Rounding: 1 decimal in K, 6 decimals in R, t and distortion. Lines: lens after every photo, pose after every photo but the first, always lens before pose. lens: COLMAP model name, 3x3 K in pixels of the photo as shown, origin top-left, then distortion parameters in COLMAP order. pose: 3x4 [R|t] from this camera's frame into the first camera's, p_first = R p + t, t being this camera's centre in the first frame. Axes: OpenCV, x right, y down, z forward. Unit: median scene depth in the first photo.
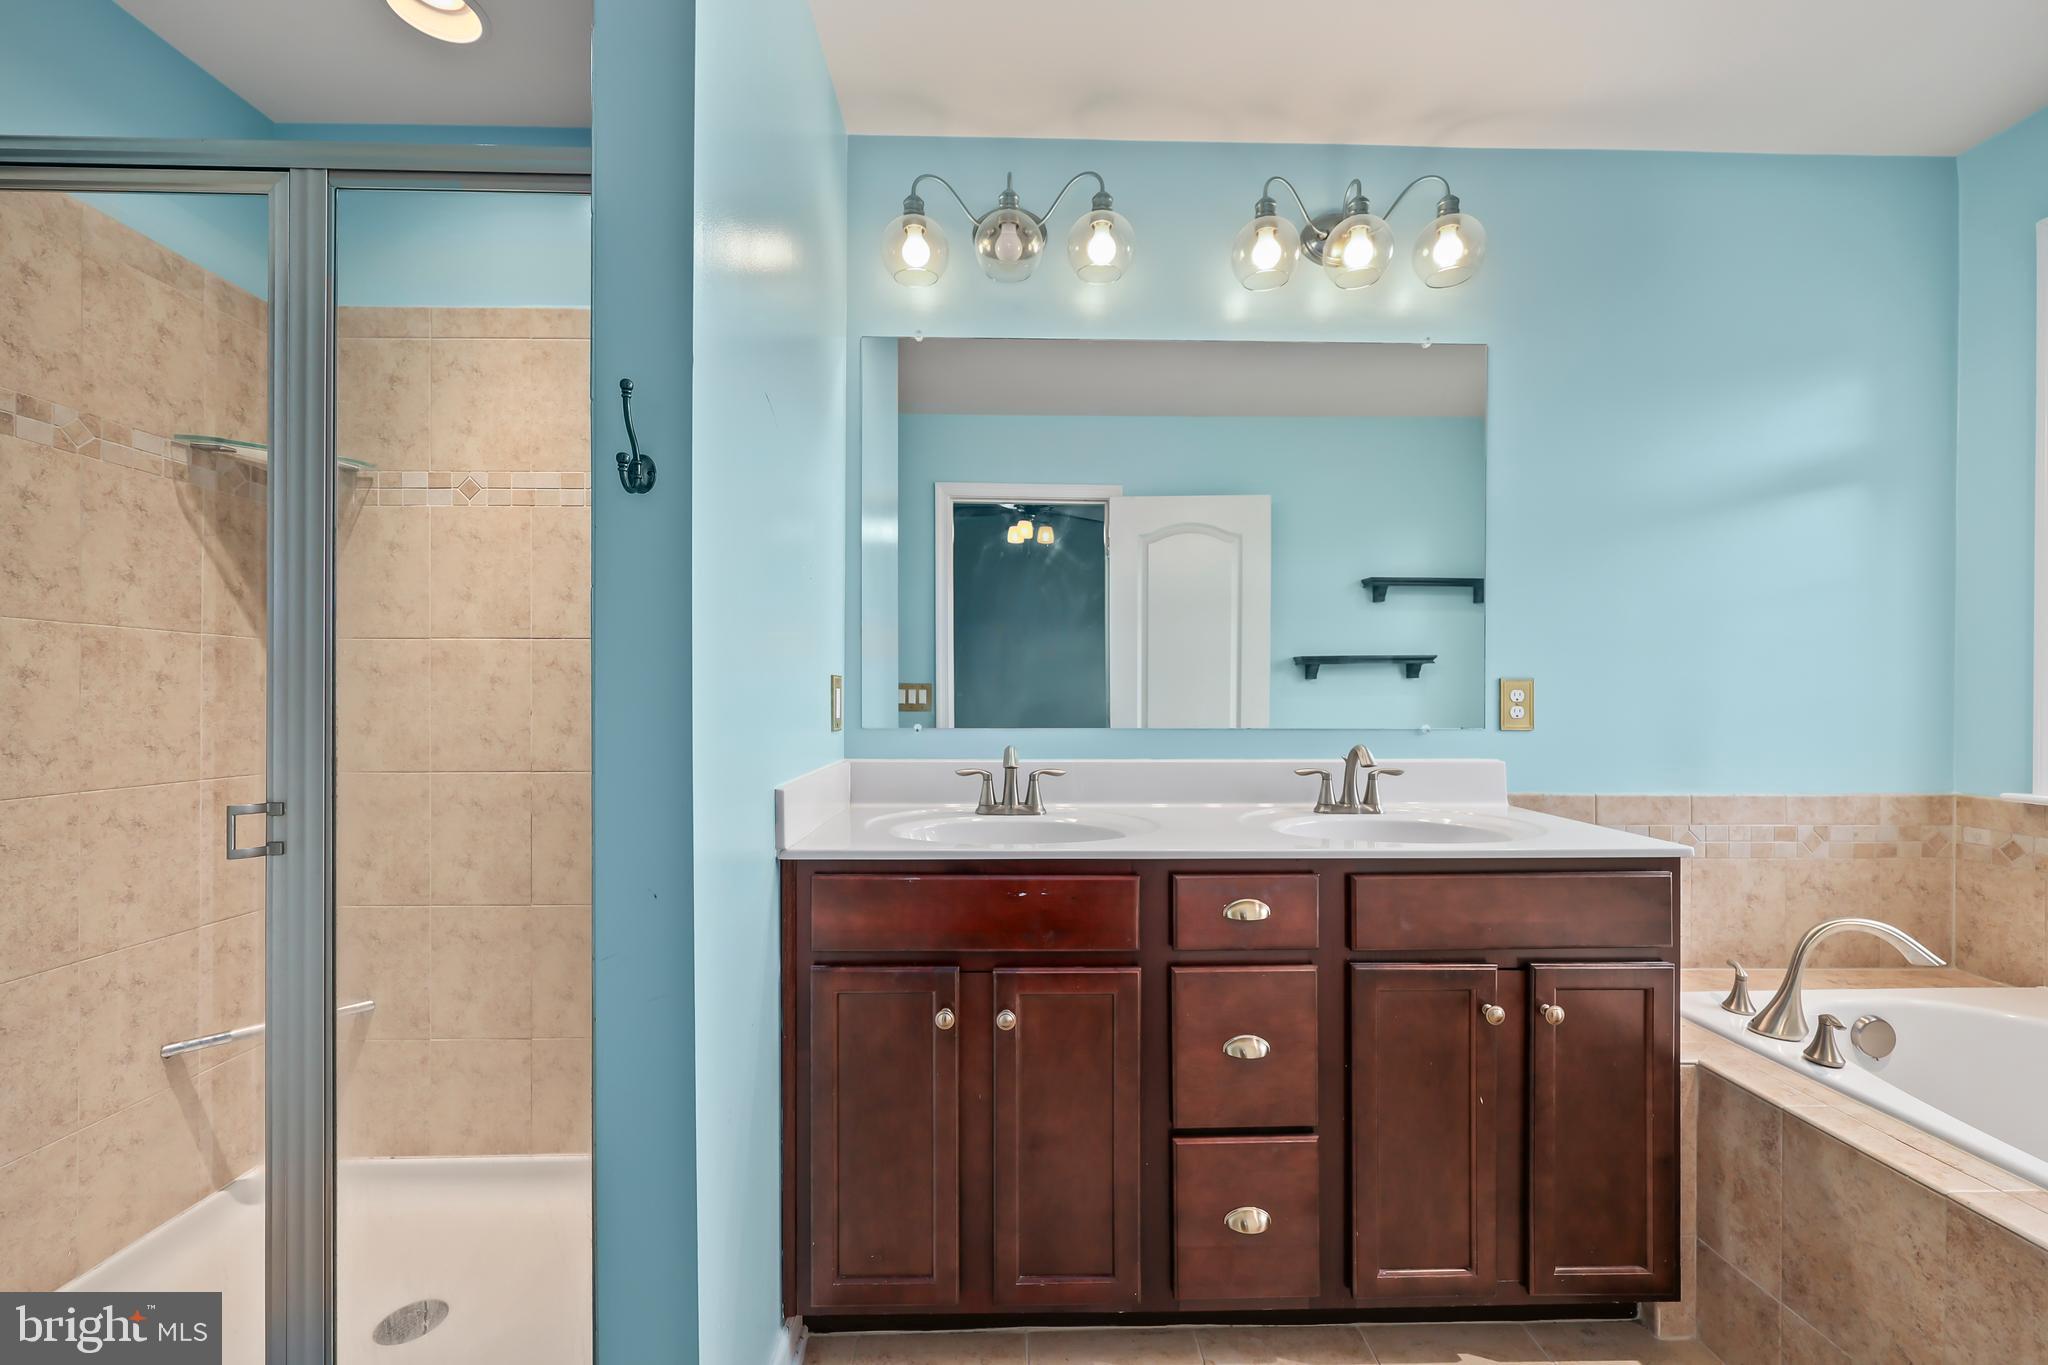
lens RADIAL K [[847.2, 0, 1026.4], [0, 847.2, 735.4], [0, 0, 1]] dist [0.001234, 0.000361]
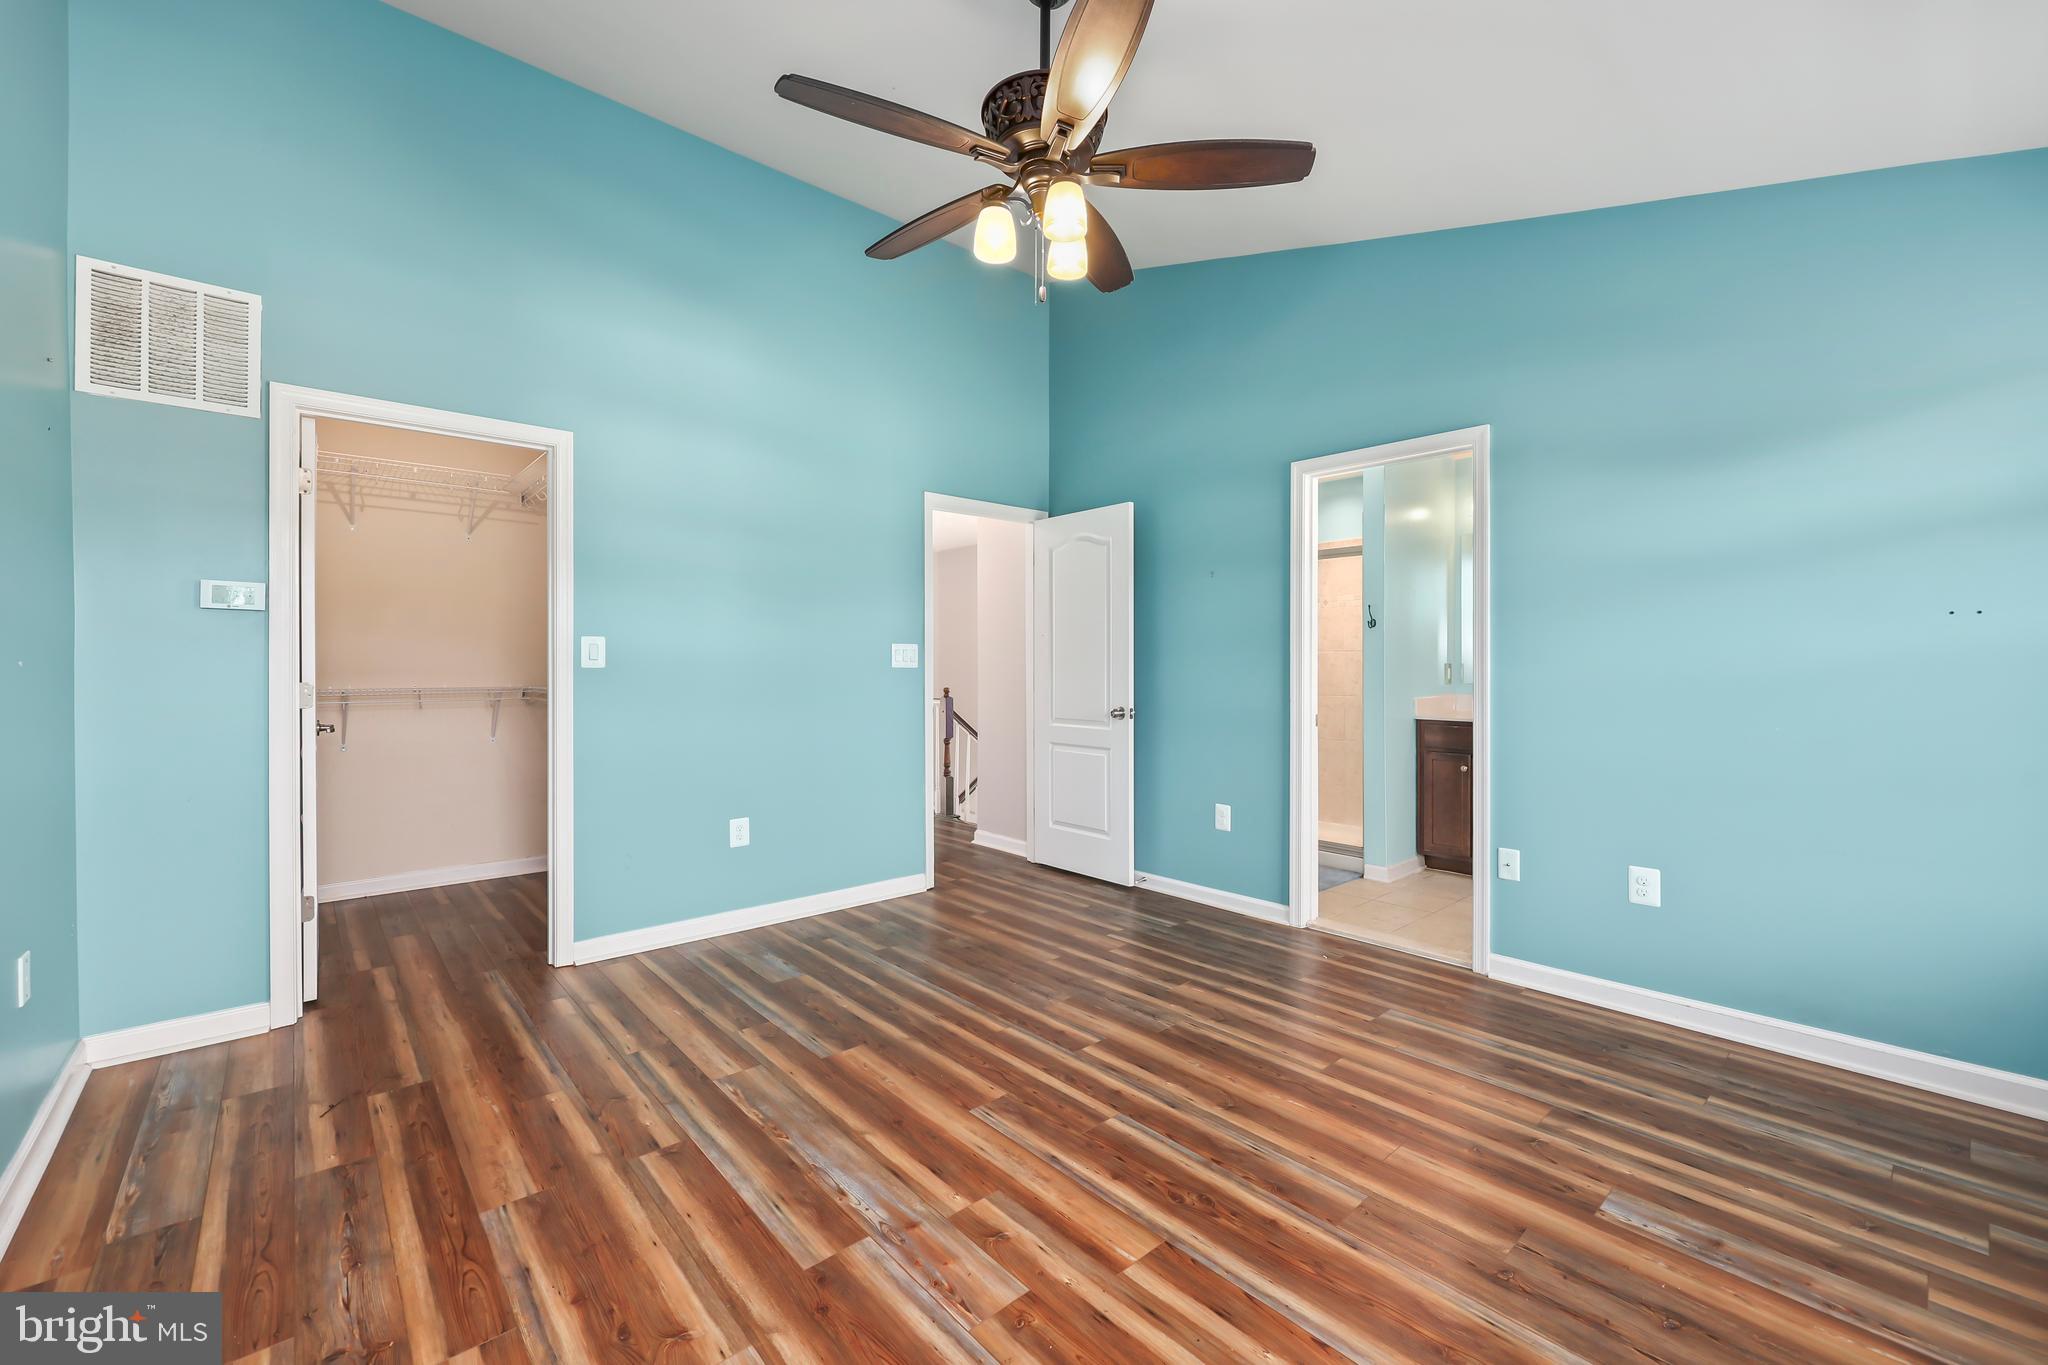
lens RADIAL K [[819.7, 0, 1024.0], [0, 819.7, 682.5], [0, 0, 1]] dist [0.000732, 0.000075]
pose [[0.649265, -0.003070, -0.760556, 1.191790], [0.000139, 0.999992, -0.003918, 0.014267], [0.760563, 0.002438, 0.649260, -2.334757]]
